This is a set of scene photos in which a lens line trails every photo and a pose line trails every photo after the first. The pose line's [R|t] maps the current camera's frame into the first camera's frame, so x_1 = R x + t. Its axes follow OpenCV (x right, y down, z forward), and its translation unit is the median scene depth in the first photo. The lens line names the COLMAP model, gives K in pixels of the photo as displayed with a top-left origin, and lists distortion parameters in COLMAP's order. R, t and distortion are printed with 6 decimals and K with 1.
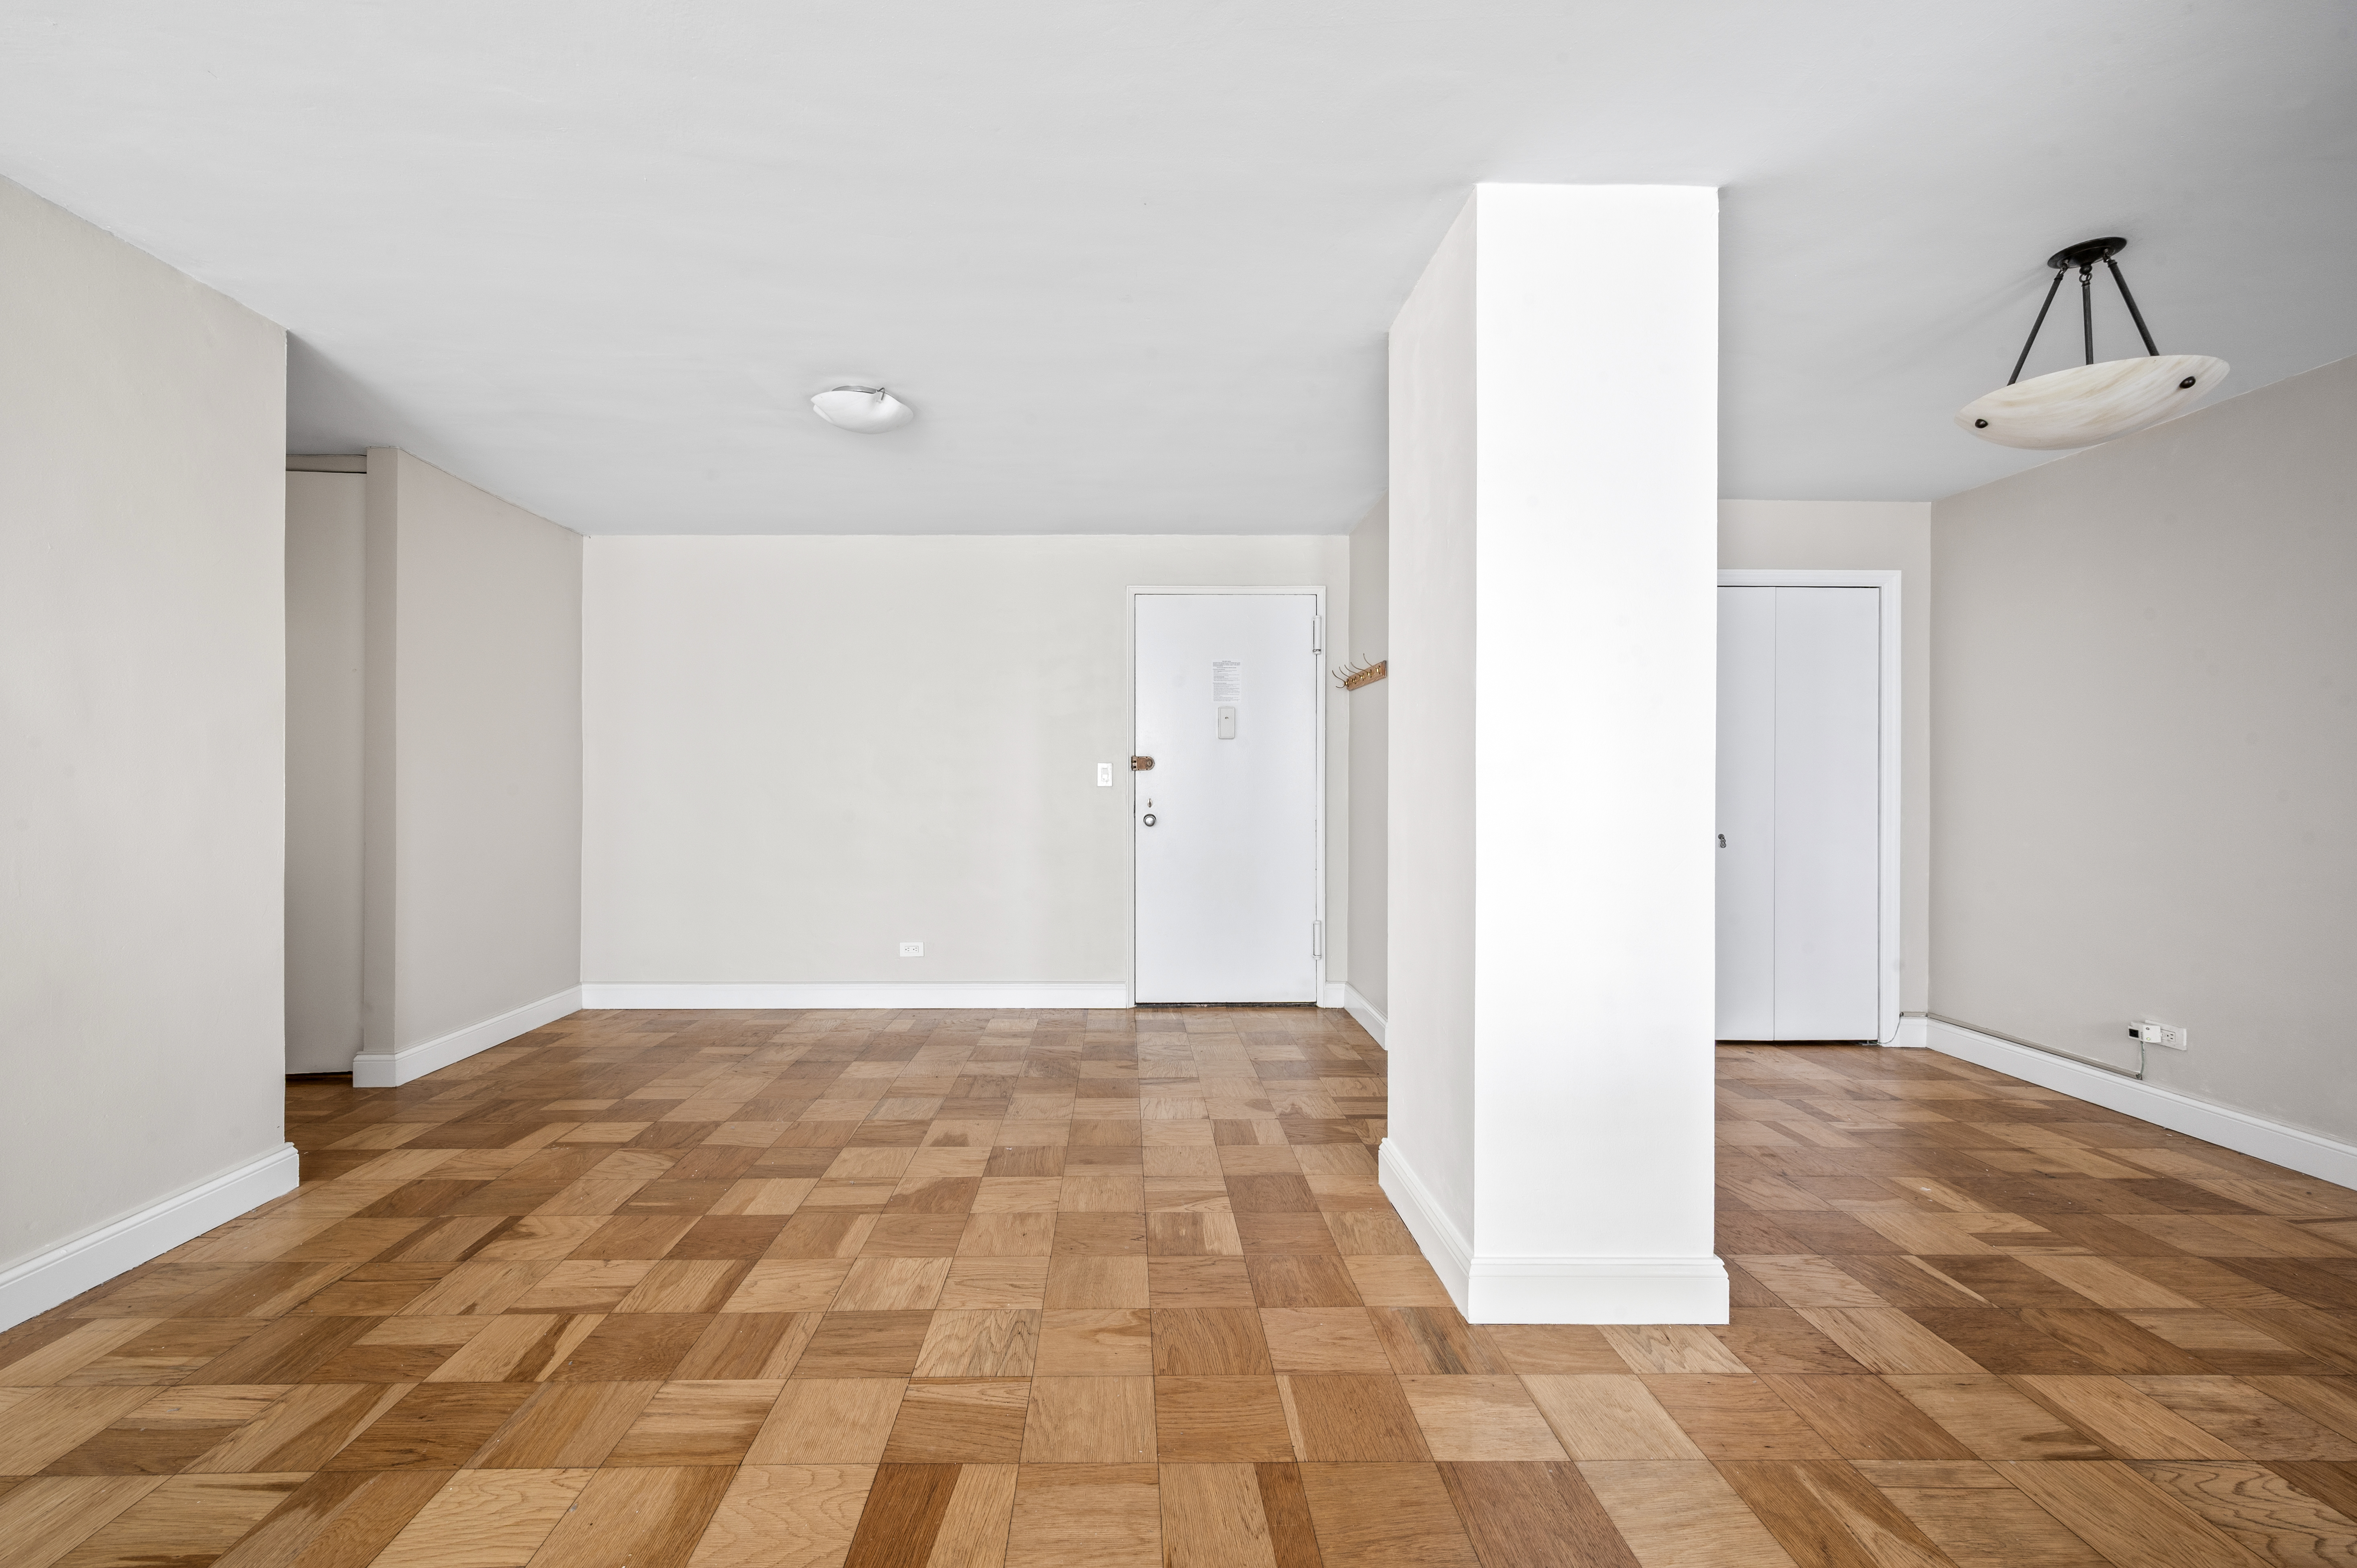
lens RADIAL K [[977.7, 0, 1170.5], [0, 977.7, 784.6], [0, 0, 1]] dist [0.002575, 0.000197]
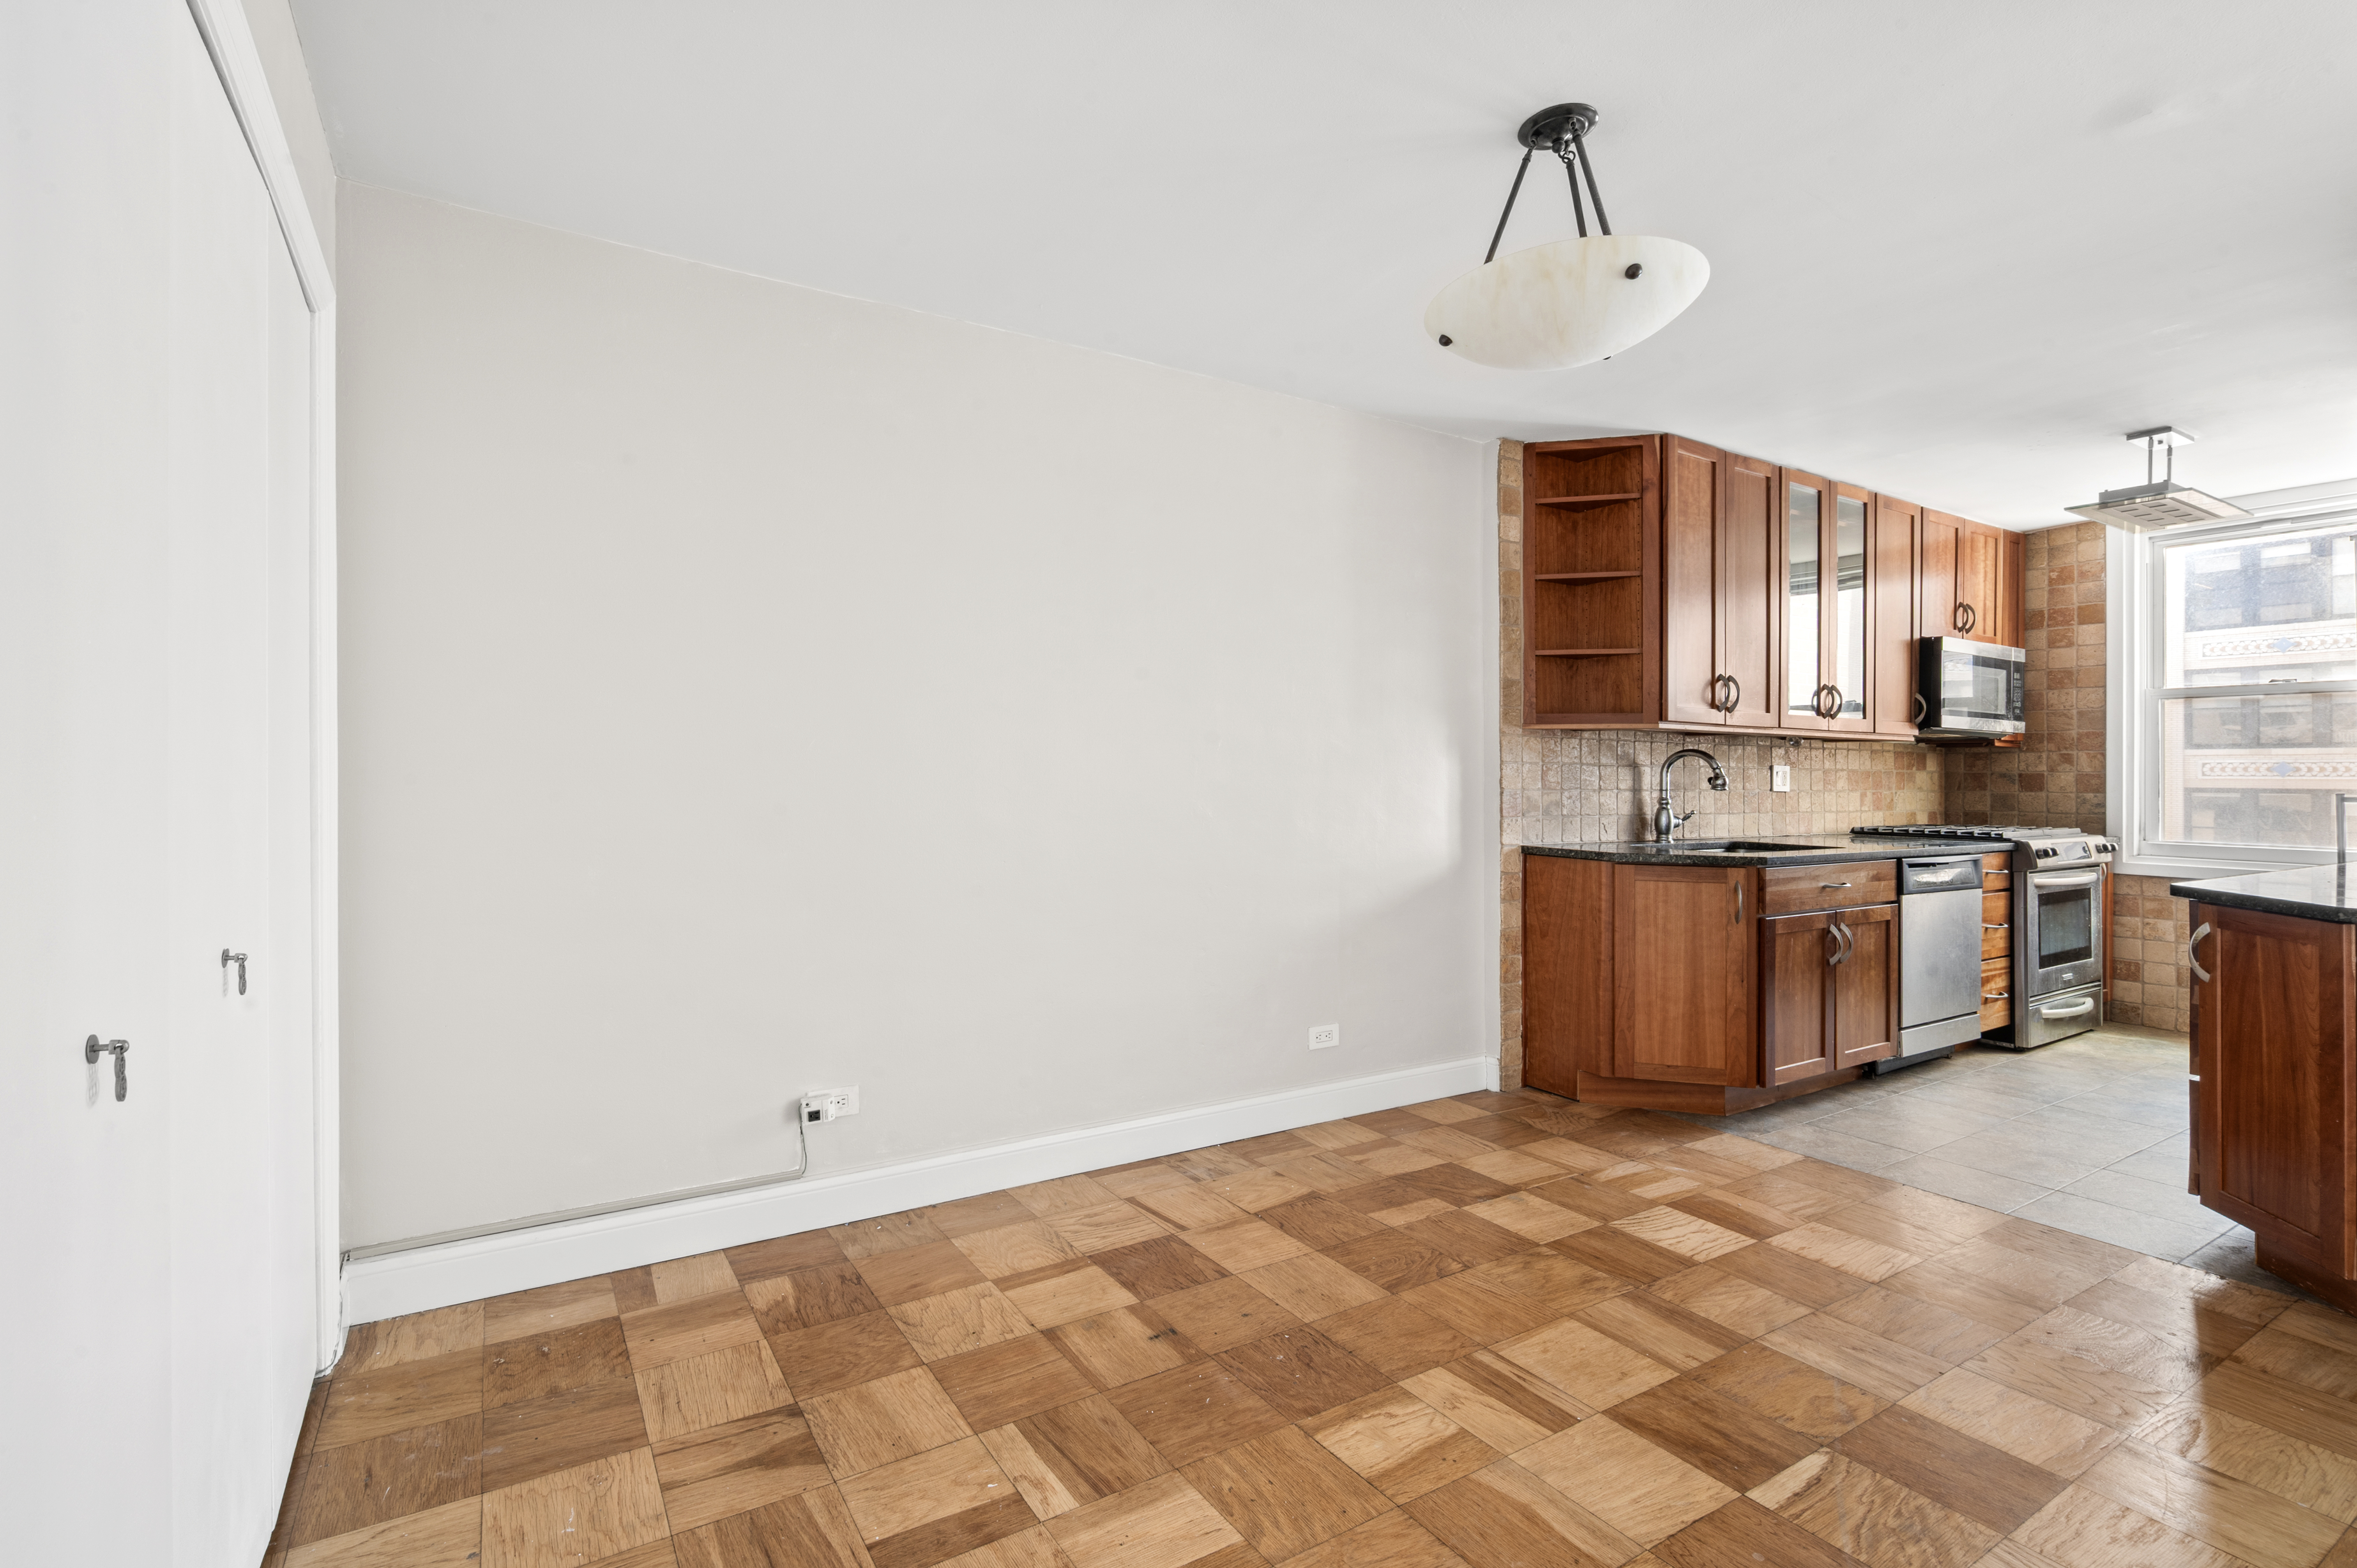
lens RADIAL K [[977.7, 0, 1053.8], [0, 977.7, 765.7], [0, 0, 1]] dist [0.002575, 0.000197]
pose [[-0.440253, 0.002440, 0.897870, 0.337540], [-0.006128, 0.999965, -0.005722, -0.007372], [-0.897853, -0.008021, -0.440222, 1.588331]]
